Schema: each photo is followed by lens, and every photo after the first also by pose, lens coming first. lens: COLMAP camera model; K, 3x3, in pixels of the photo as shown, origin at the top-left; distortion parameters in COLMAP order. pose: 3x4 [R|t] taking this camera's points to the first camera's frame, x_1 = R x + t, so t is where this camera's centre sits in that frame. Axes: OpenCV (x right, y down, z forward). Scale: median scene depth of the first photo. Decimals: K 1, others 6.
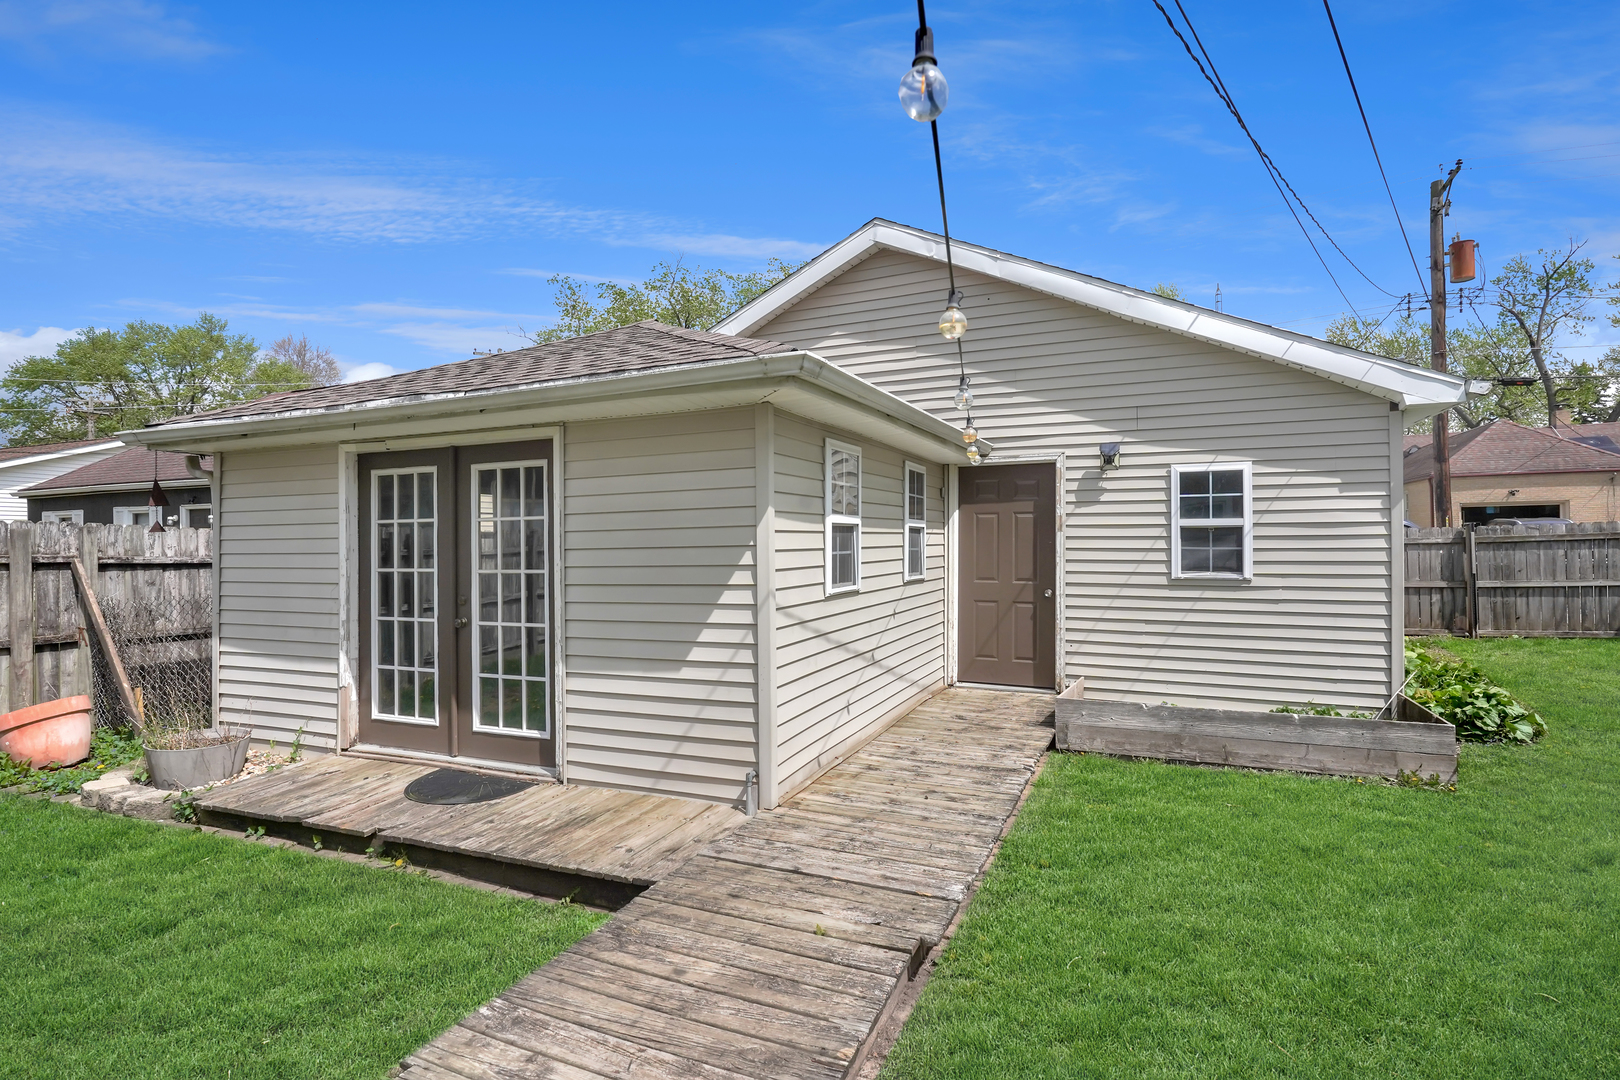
lens RADIAL K [[810.8, 0, 811.2], [0, 810.8, 524.9], [0, 0, 1]] dist [-0.068209, 0.034894]
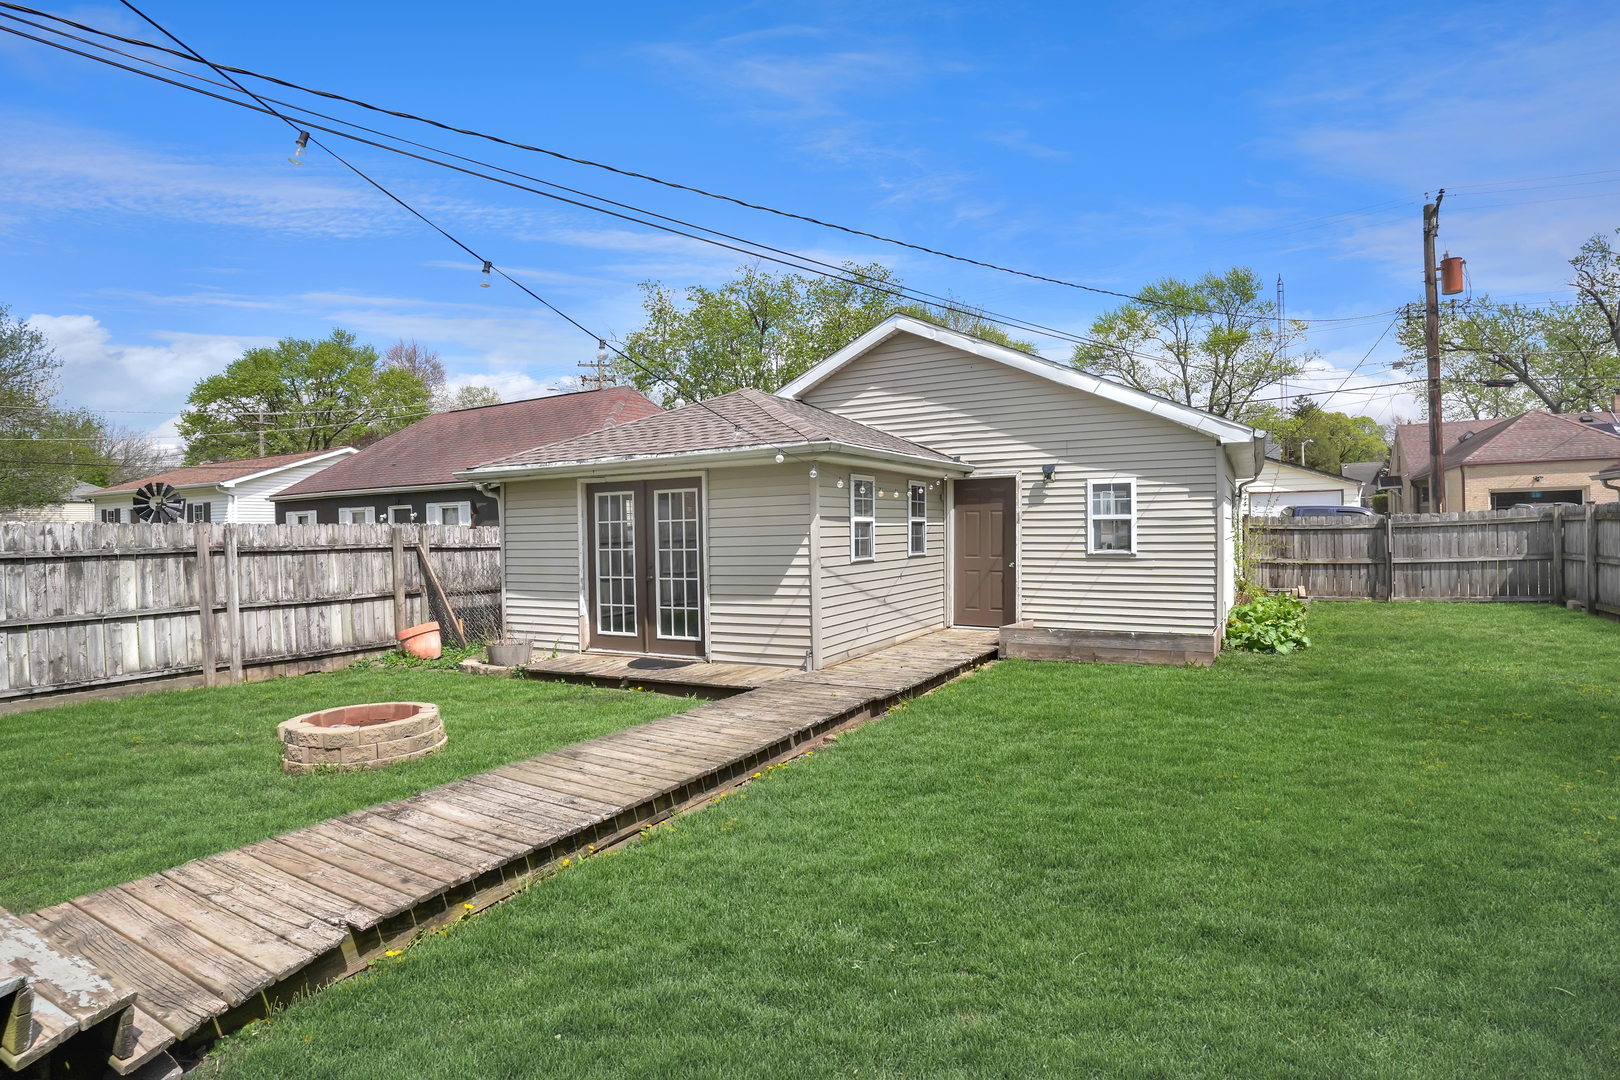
lens RADIAL K [[810.8, 0, 811.2], [0, 810.8, 524.9], [0, 0, 1]] dist [-0.068209, 0.034894]
pose [[0.995035, -0.008076, -0.099193, 0.089248], [0.009629, 0.999838, 0.015188, -0.019022], [0.099054, -0.016068, 0.994952, -0.655882]]
